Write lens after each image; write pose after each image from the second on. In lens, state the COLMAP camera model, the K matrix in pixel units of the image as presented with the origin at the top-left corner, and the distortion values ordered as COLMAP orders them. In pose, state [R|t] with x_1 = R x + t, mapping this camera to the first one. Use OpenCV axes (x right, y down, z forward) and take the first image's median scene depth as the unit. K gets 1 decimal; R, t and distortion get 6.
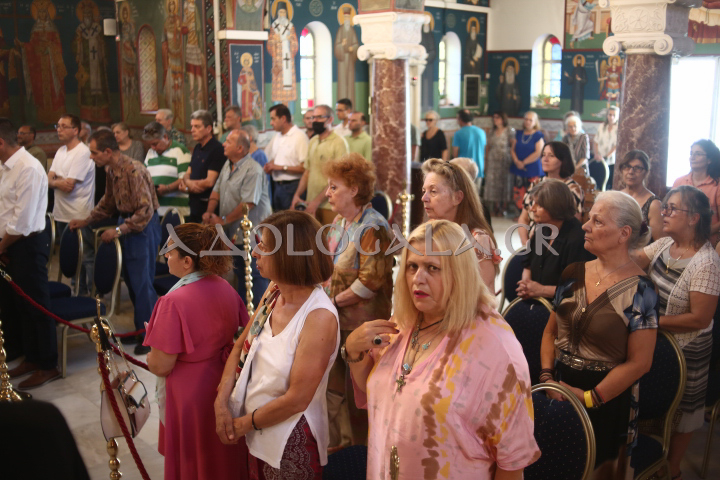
lens RADIAL K [[710.7, 0, 360.0], [0, 710.7, 240.0], [0, 0, 1]] dist [-0.150004, 0.097479]
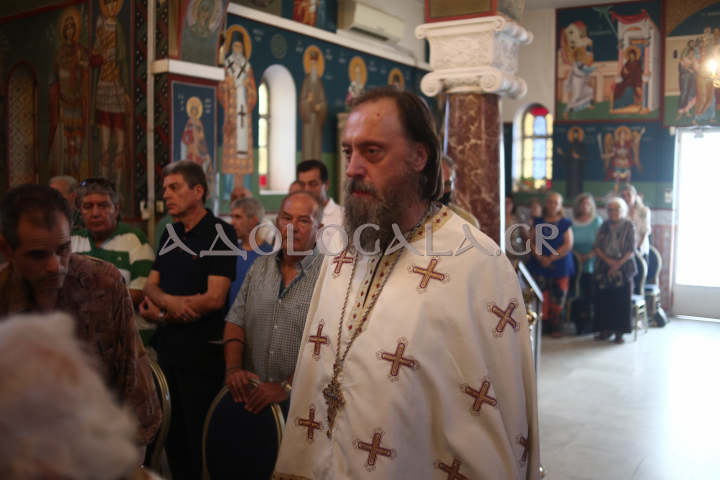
lens RADIAL K [[710.7, 0, 360.0], [0, 710.7, 240.0], [0, 0, 1]] dist [-0.150004, 0.097479]
pose [[0.973324, -0.007783, 0.229301, -0.150827], [0.040286, 0.989694, -0.137413, -0.035099], [-0.225868, 0.142985, 0.963607, 0.325244]]
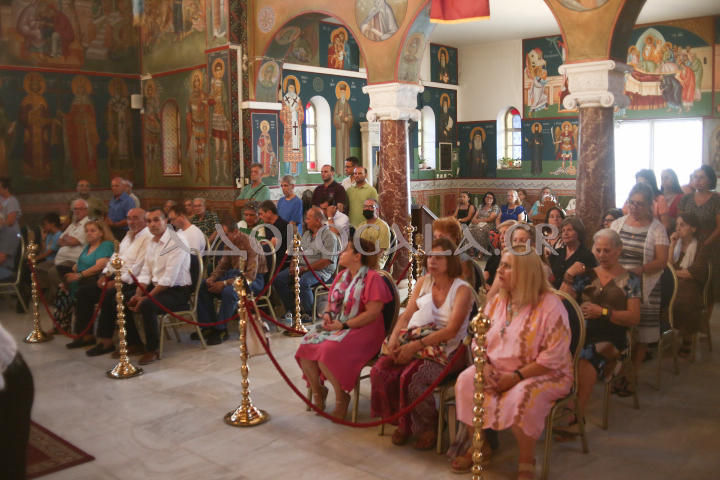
lens RADIAL K [[705.5, 0, 360.0], [0, 705.5, 240.0], [0, 0, 1]] dist [-0.145684, 0.097305]
pose [[0.997836, -0.018977, 0.062961, -0.073295], [0.026340, 0.992633, -0.118259, 0.074338], [-0.060253, 0.119661, 0.990985, -0.154551]]
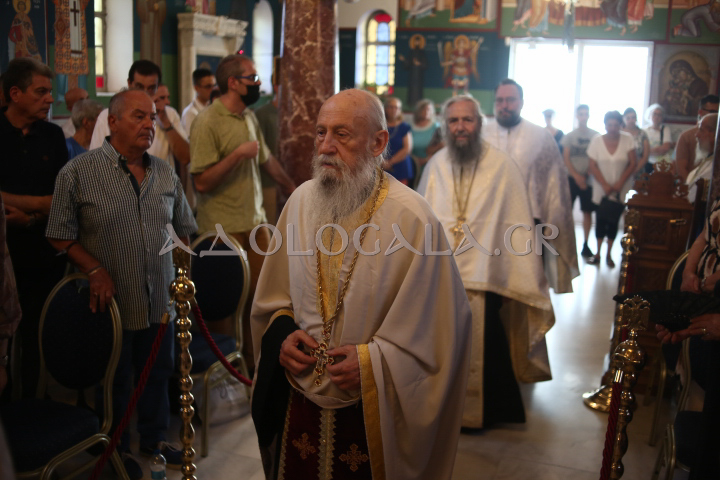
lens RADIAL K [[710.7, 0, 360.0], [0, 710.7, 240.0], [0, 0, 1]] dist [-0.150004, 0.097479]
pose [[0.904271, -0.057204, 0.423109, -0.146572], [0.062070, 0.998069, 0.002281, -0.027950], [-0.422423, 0.024200, 0.906076, 0.310145]]
